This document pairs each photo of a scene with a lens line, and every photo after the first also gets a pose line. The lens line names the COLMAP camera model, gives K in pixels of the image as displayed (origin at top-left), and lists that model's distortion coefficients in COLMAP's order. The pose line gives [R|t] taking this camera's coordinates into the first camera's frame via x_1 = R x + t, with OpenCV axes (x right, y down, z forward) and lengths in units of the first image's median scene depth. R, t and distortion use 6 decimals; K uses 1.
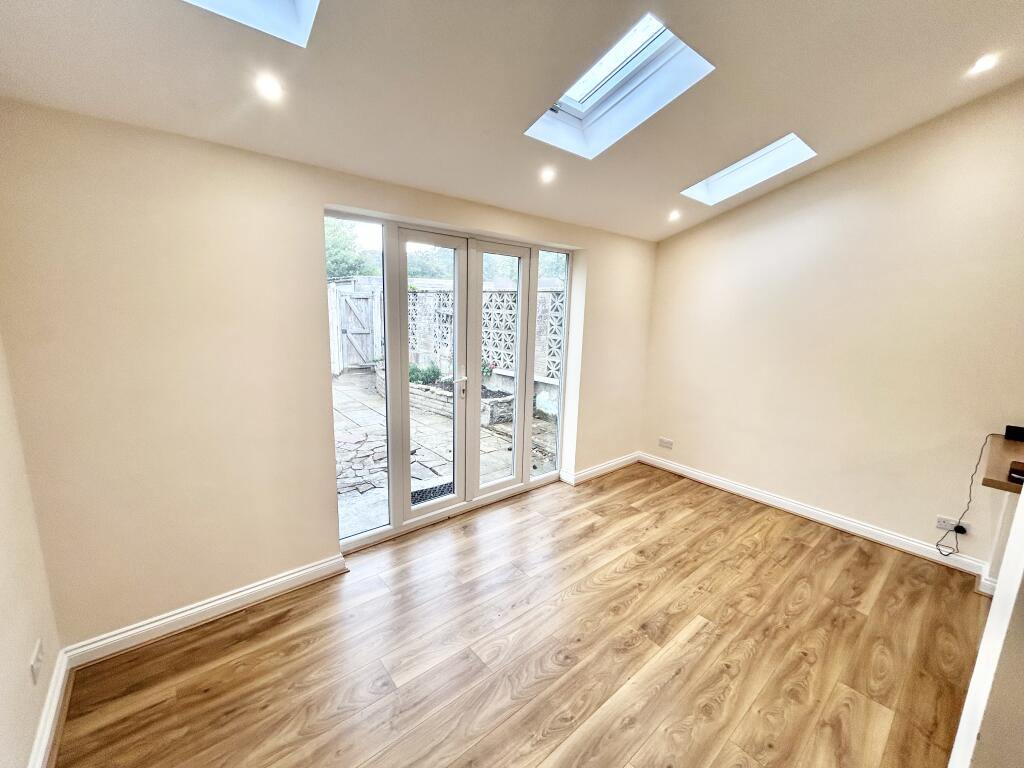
lens RADIAL K [[413.5, 0, 509.6], [0, 413.5, 382.7], [0, 0, 1]] dist [-0.012950, 0.009020]
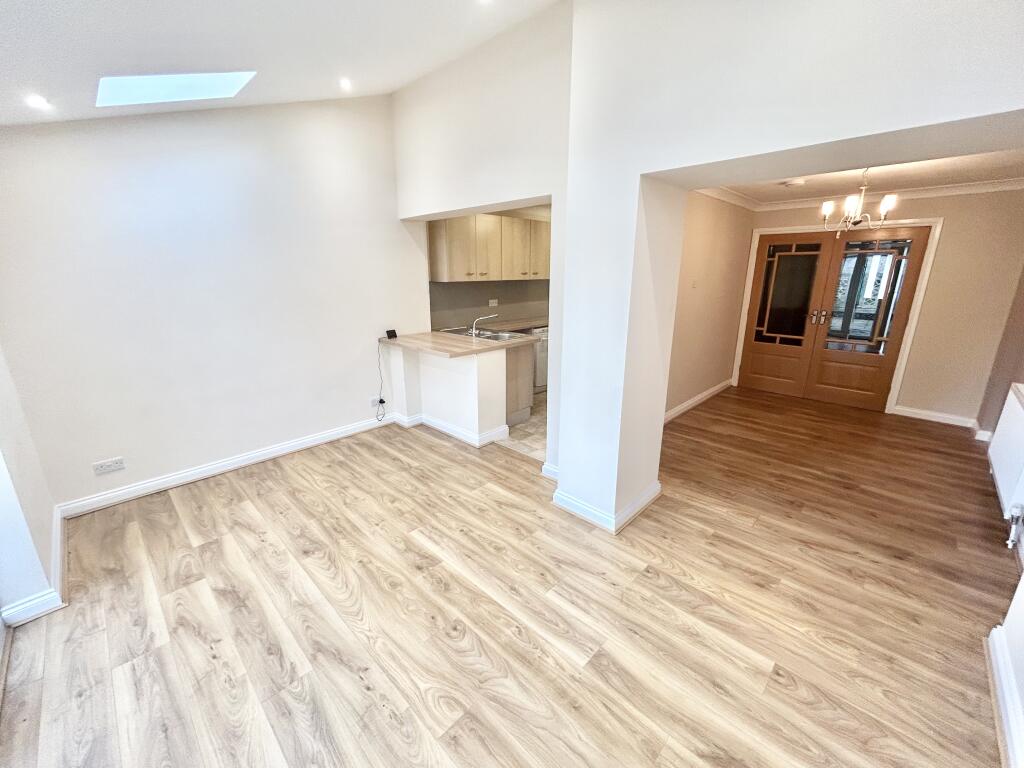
lens RADIAL K [[413.5, 0, 509.6], [0, 413.5, 382.7], [0, 0, 1]] dist [-0.012950, 0.009020]
pose [[-0.100436, -0.296541, 0.949724, -0.461445], [0.176654, 0.934069, 0.310335, -0.120520], [-0.979135, 0.198942, -0.041428, 0.576445]]
